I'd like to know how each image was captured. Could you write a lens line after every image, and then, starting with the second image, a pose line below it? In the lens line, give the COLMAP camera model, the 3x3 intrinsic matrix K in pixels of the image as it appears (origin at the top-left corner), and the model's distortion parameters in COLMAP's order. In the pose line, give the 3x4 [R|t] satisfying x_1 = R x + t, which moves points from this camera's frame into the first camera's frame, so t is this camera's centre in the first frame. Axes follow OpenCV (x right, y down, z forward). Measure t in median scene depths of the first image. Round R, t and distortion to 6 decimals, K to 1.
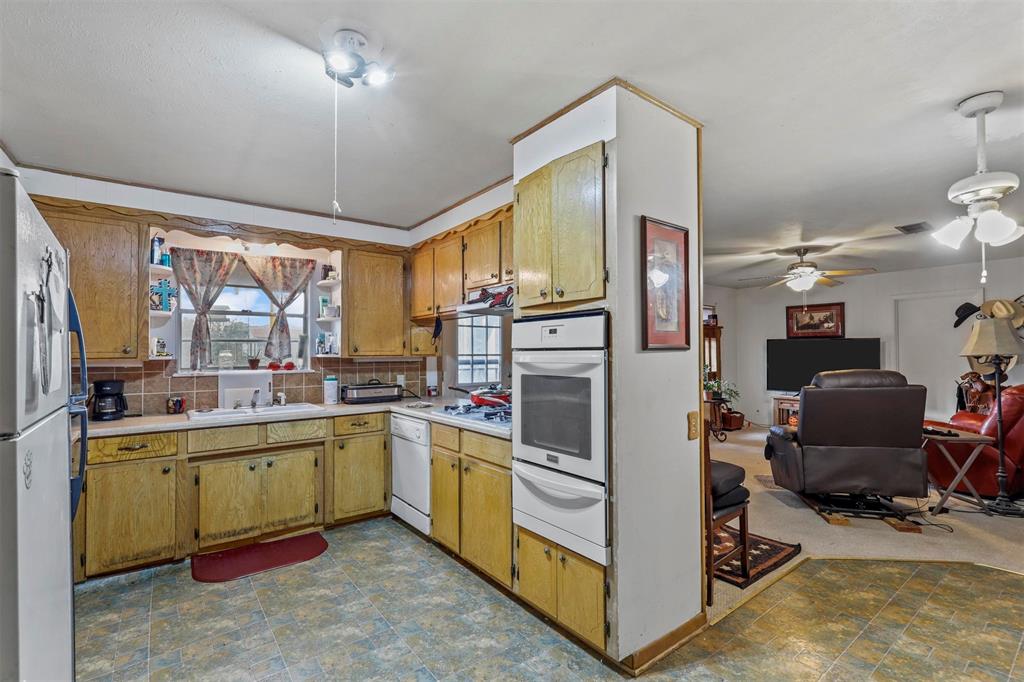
lens RADIAL K [[464.2, 0, 512.4], [0, 464.2, 343.6], [0, 0, 1]] dist [0.000234, 0.000114]
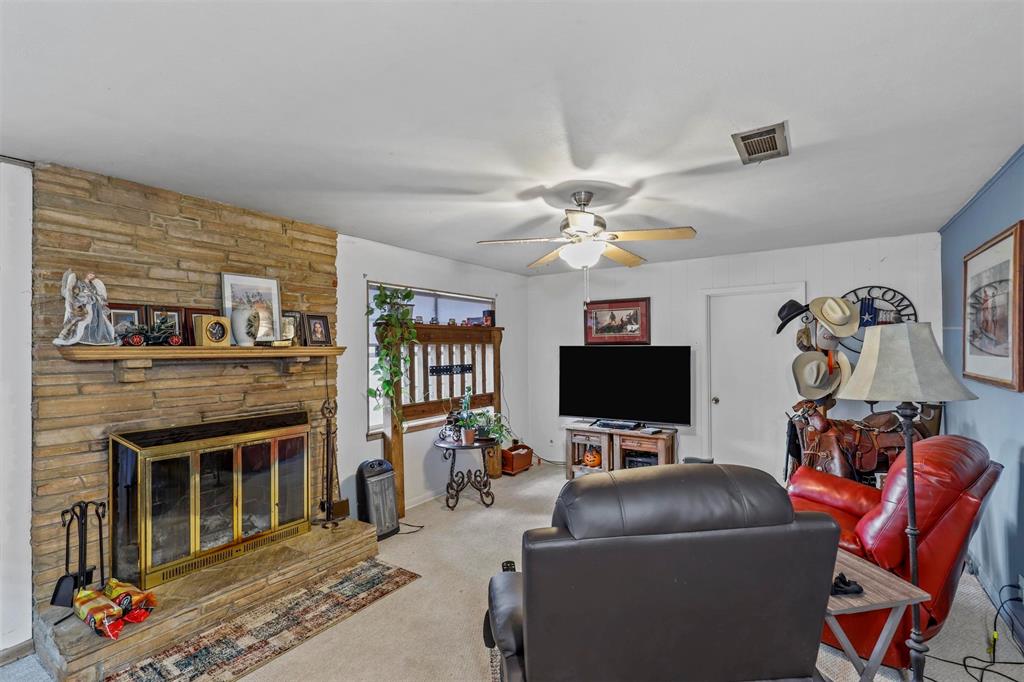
lens RADIAL K [[464.2, 0, 512.2], [0, 464.2, 338.8], [0, 0, 1]] dist [0.000234, 0.000114]
pose [[0.948105, 0.003583, 0.317936, 0.272389], [-0.003000, 0.999993, -0.002322, -0.020088], [-0.317942, 0.001248, 0.948109, 0.370039]]
